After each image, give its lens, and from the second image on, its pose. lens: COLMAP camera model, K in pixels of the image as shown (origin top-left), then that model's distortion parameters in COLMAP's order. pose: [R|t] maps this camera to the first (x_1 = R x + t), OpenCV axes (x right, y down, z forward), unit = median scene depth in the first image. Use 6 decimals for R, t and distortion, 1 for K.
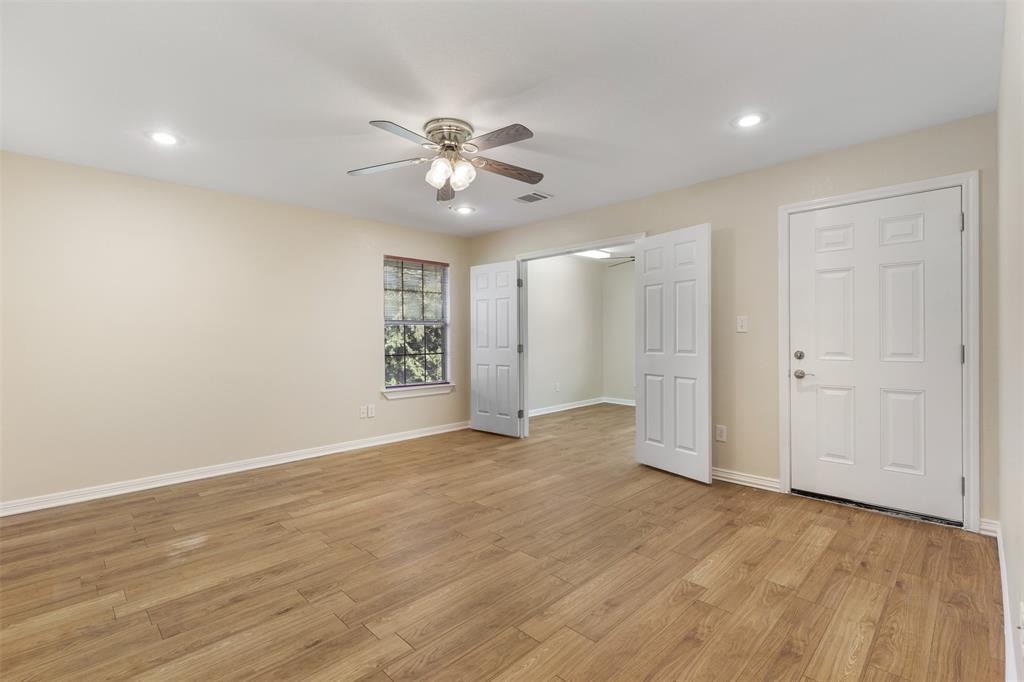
lens RADIAL K [[465.8, 0, 520.1], [0, 465.8, 339.5], [0, 0, 1]] dist [0.009126, -0.000689]
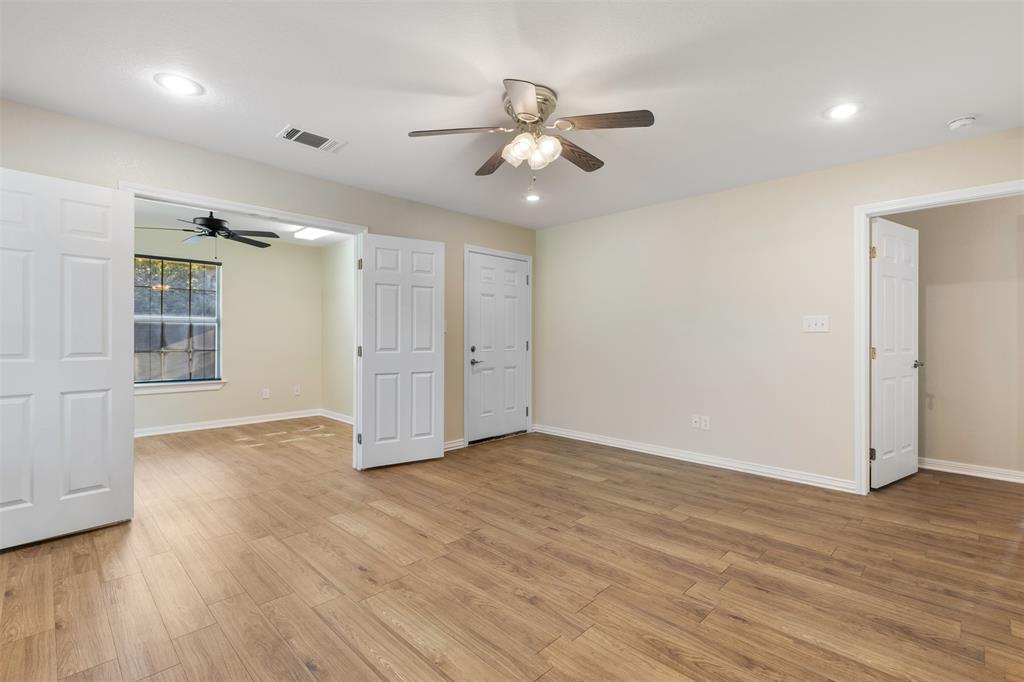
lens RADIAL K [[465.8, 0, 520.1], [0, 465.8, 339.5], [0, 0, 1]] dist [0.009126, -0.000689]
pose [[-0.008534, 0.000371, 0.999964, -1.082024], [0.003949, 0.999992, -0.000337, 0.005704], [-0.999956, 0.003946, -0.008535, 1.077783]]
